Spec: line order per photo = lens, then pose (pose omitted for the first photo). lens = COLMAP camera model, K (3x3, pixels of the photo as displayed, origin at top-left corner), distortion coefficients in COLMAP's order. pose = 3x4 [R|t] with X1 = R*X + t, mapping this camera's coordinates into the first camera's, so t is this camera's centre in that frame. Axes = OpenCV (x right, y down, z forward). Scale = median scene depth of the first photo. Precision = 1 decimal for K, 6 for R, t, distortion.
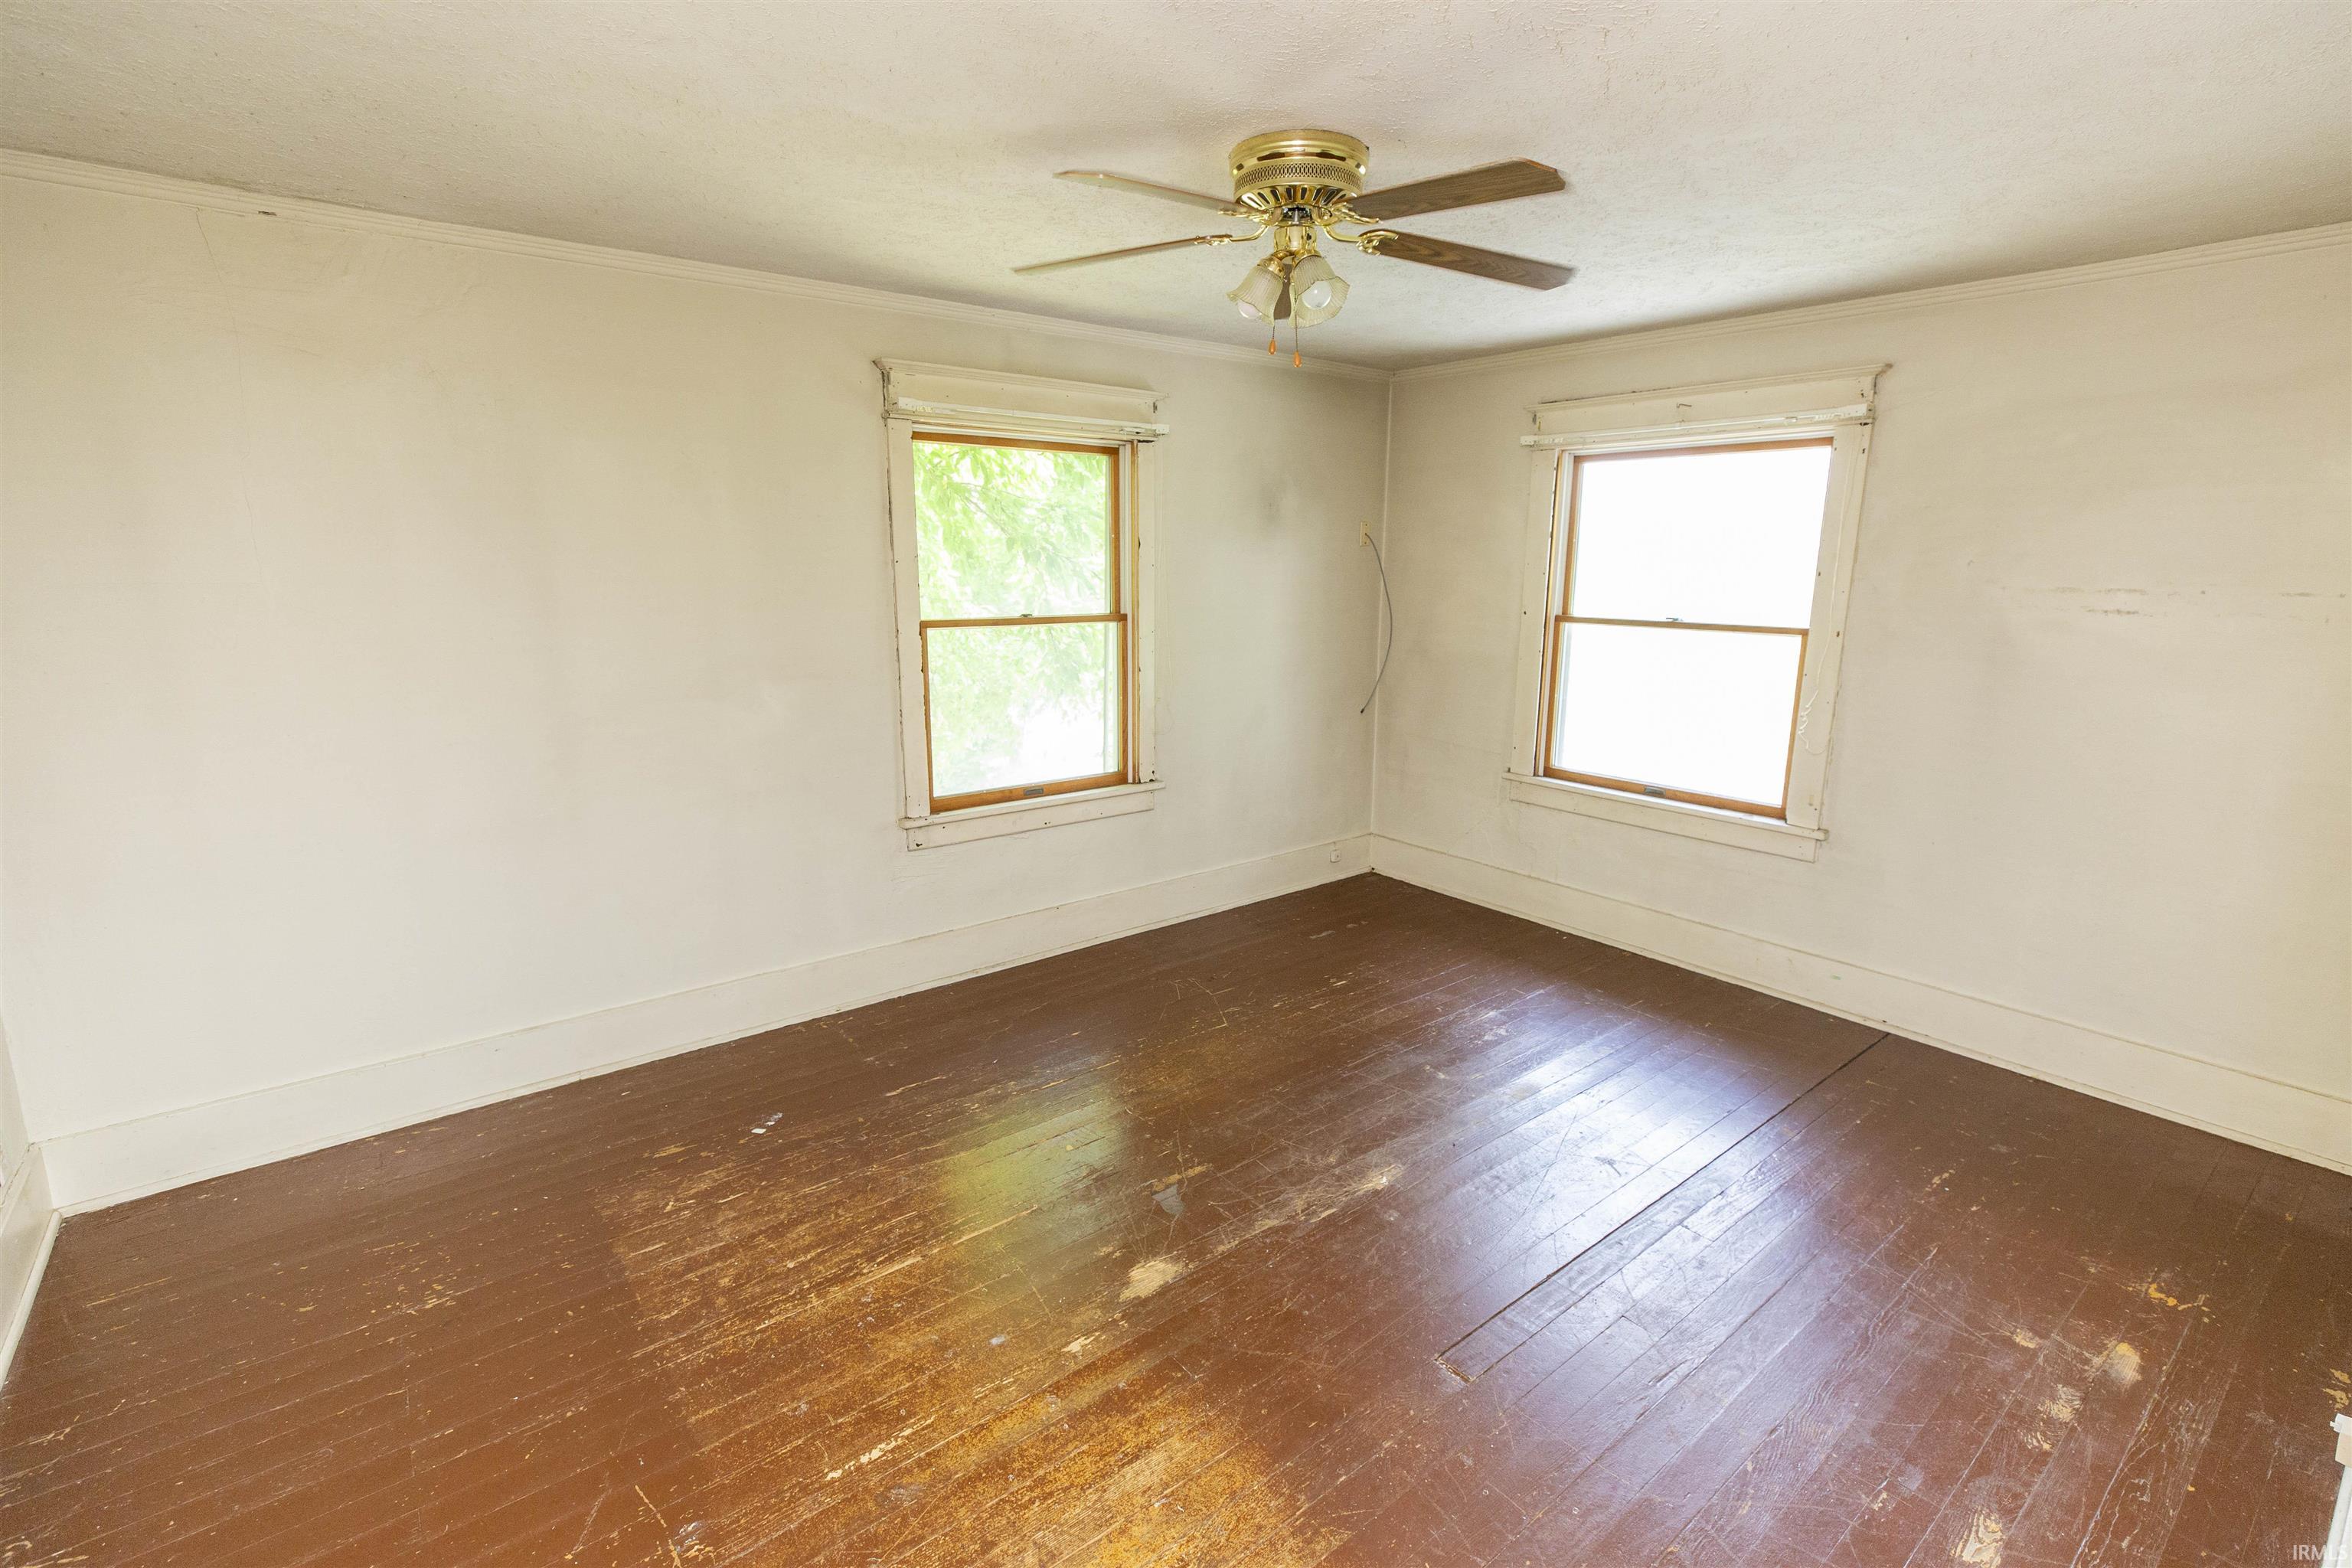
lens RADIAL K [[1065.8, 0, 1177.2], [0, 1065.8, 754.1], [0, 0, 1]] dist [-0.000511, 0.000034]
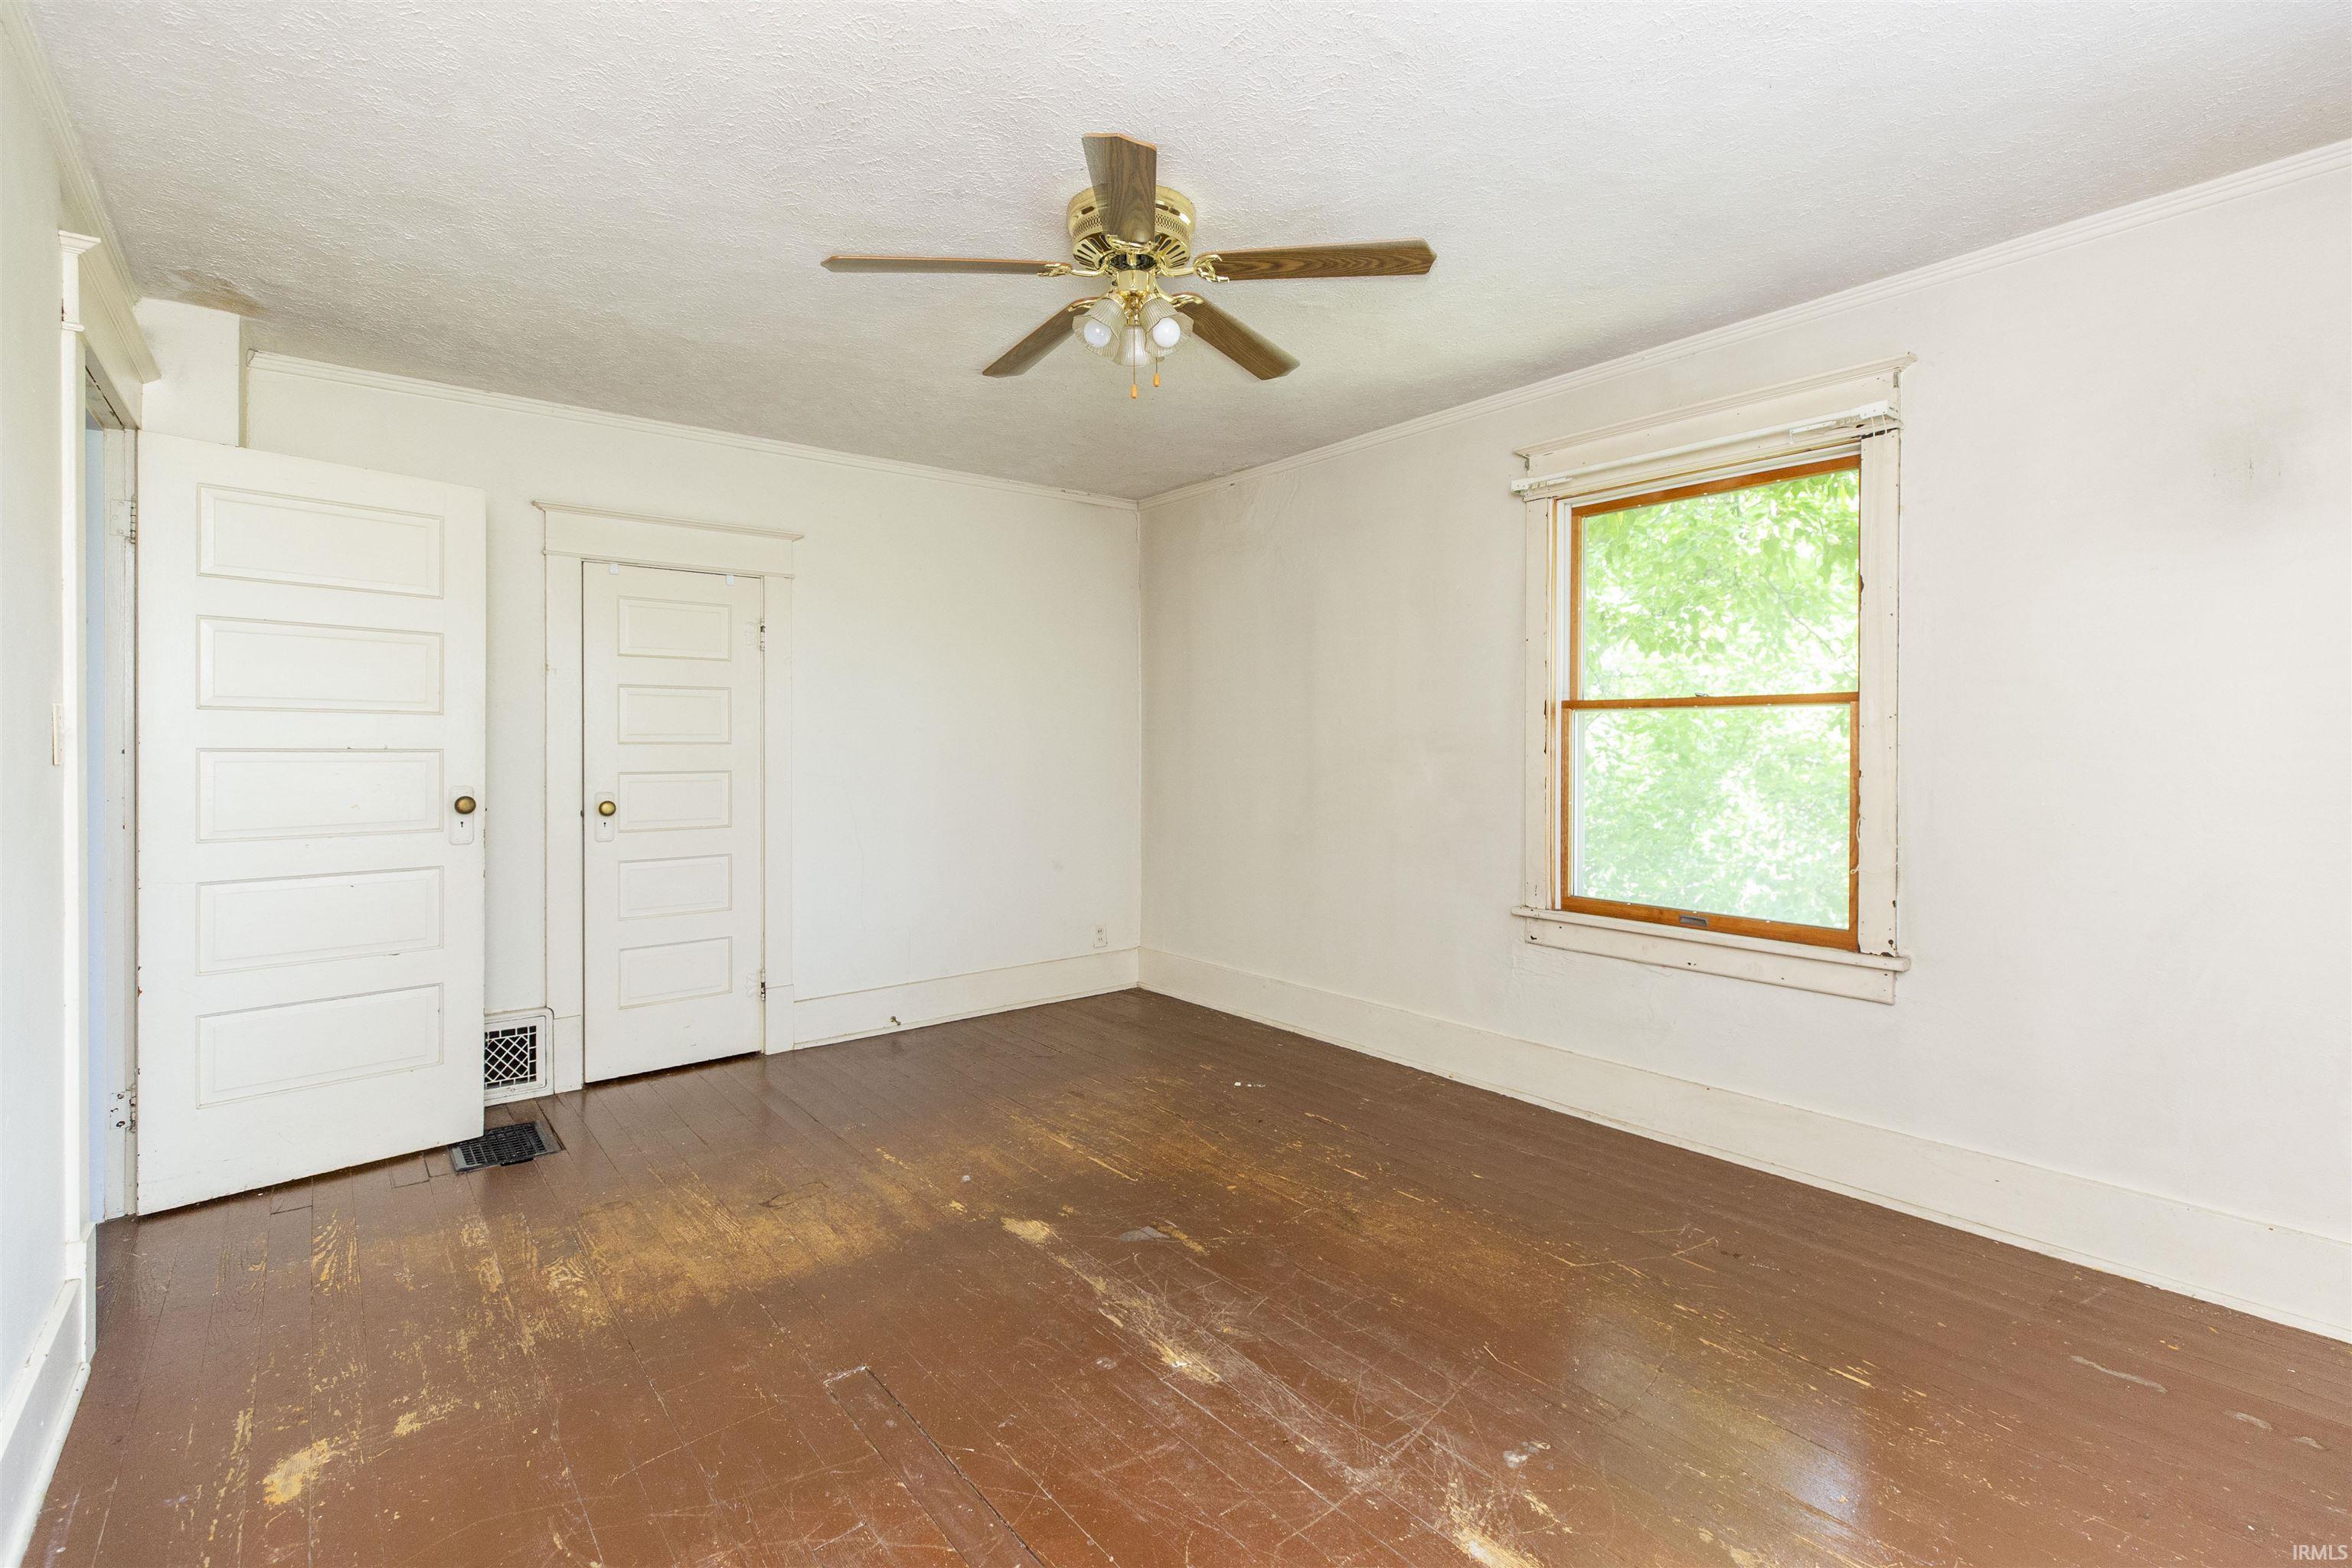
lens RADIAL K [[1065.8, 0, 1177.2], [0, 1065.8, 754.1], [0, 0, 1]] dist [-0.000511, 0.000034]
pose [[0.012243, 0.005071, -0.999912, 0.933807], [-0.185135, 0.982709, 0.002717, -0.023856], [0.982637, 0.185085, 0.012970, 0.899490]]
